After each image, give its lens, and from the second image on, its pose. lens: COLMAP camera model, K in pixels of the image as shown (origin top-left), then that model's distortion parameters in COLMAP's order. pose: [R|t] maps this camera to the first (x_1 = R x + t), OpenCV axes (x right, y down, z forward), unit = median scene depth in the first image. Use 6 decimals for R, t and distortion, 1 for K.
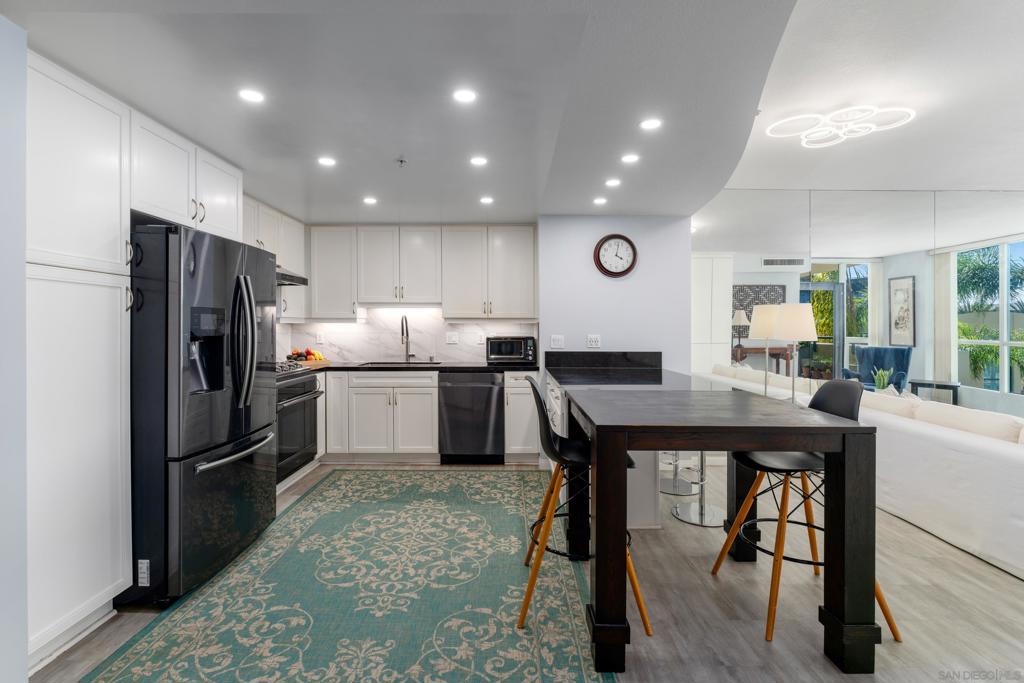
lens RADIAL K [[482.8, 0, 509.3], [0, 482.8, 326.8], [0, 0, 1]] dist [-0.000248, -0.000260]
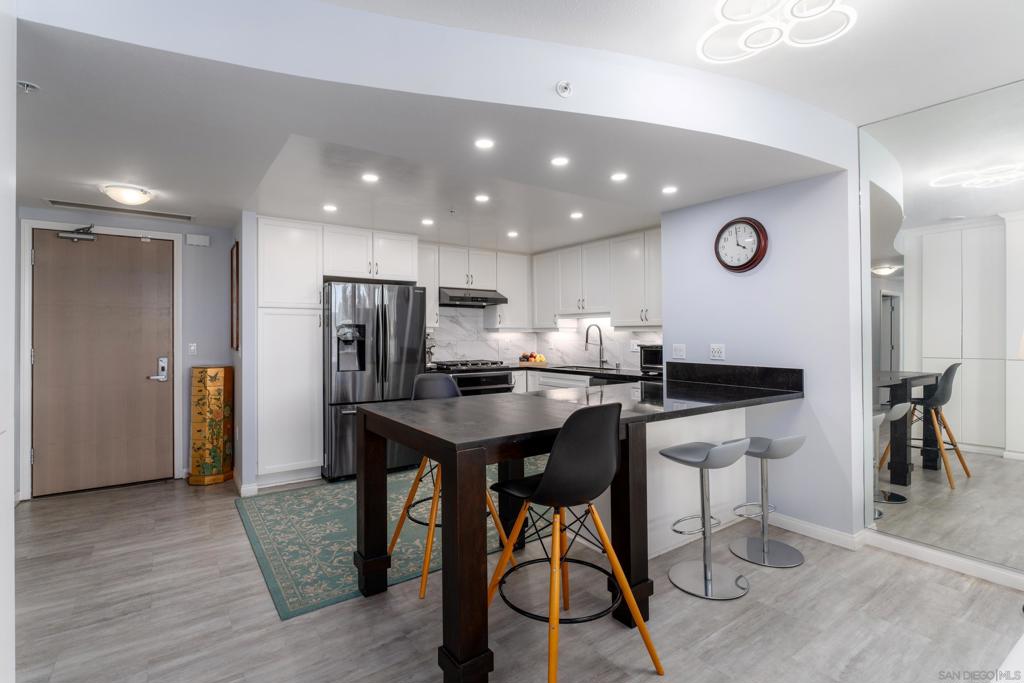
lens RADIAL K [[488.7, 0, 517.5], [0, 488.7, 335.8], [0, 0, 1]] dist [0.002336, -0.000013]
pose [[0.591358, 0.000467, -0.806409, 0.708216], [0.000566, 0.999999, 0.000994, 0.000568], [0.806409, -0.001044, 0.591358, 0.247749]]
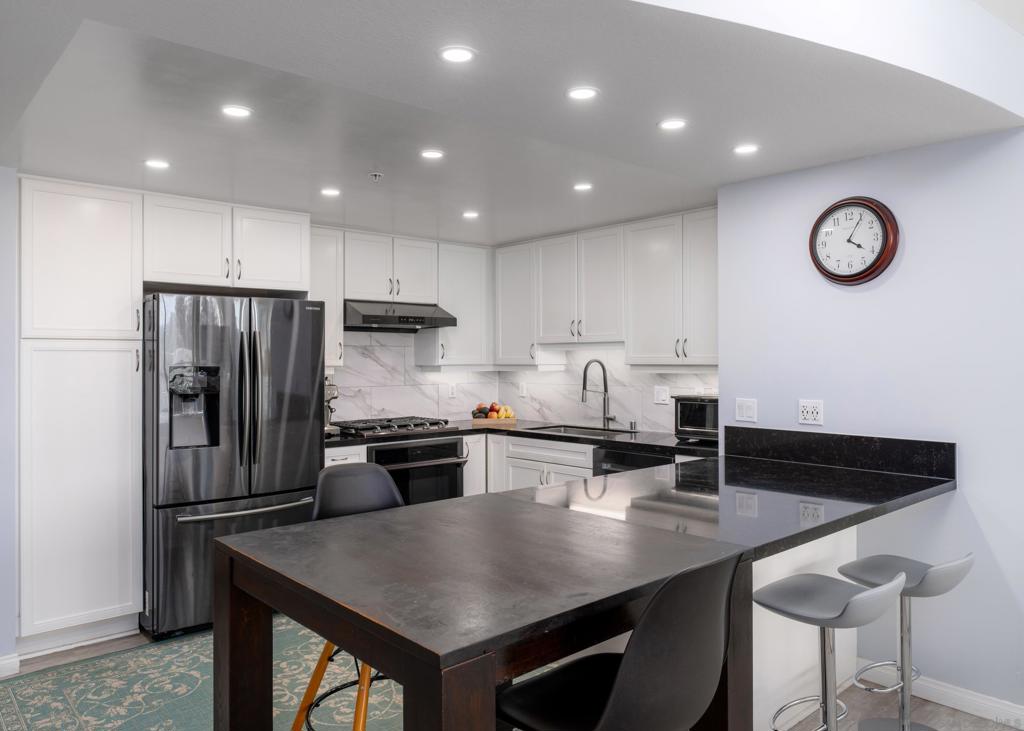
lens RADIAL K [[729.3, 0, 523.2], [0, 729.3, 357.9], [0, 0, 1]] dist [0.003815, -0.000396]
pose [[0.674374, -0.005385, -0.738370, 0.593708], [0.002871, 0.999985, -0.004671, -0.027757], [0.738384, 0.001030, 0.674380, 0.271706]]
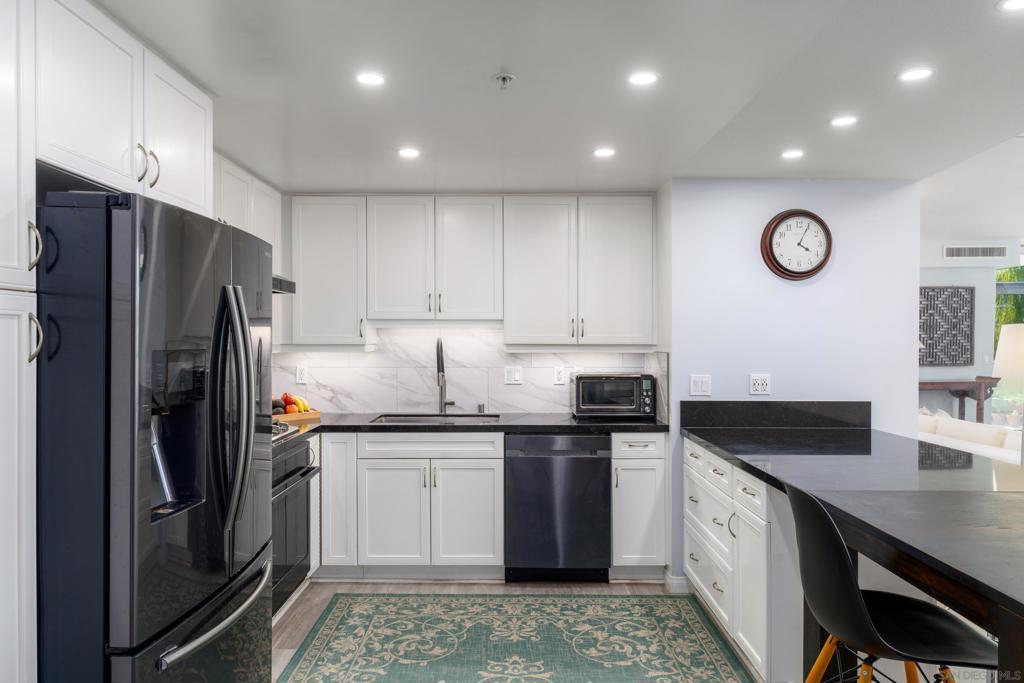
lens RADIAL K [[676.6, 0, 512.0], [0, 676.6, 341.5], [0, 0, 1]] dist [-0.000211, 0.000261]
pose [[0.999989, 0.000994, 0.004677, -0.157238], [-0.001016, 0.999988, 0.004746, -0.030889], [-0.004672, -0.004751, 0.999978, 0.156592]]
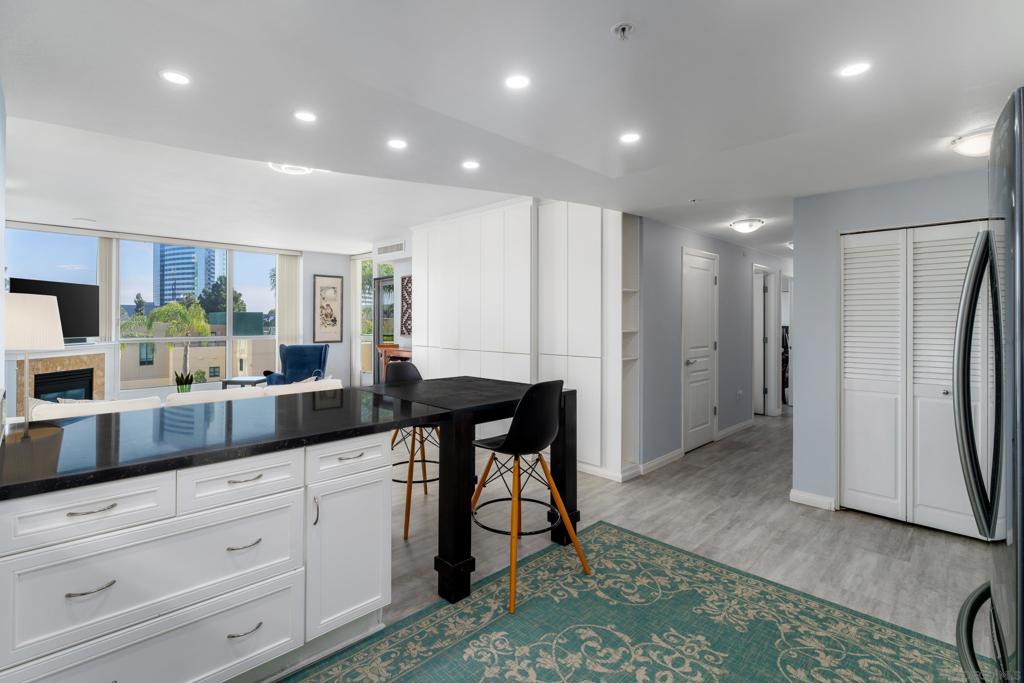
lens RADIAL K [[480.5, 0, 486.9], [0, 480.5, 319.0], [0, 0, 1]] dist [0.000886, 0.000173]
pose [[-0.687278, -0.000445, 0.726394, -0.362507], [-0.002100, 0.999997, -0.001374, -0.016040], [-0.726391, -0.002469, -0.687277, 1.064008]]
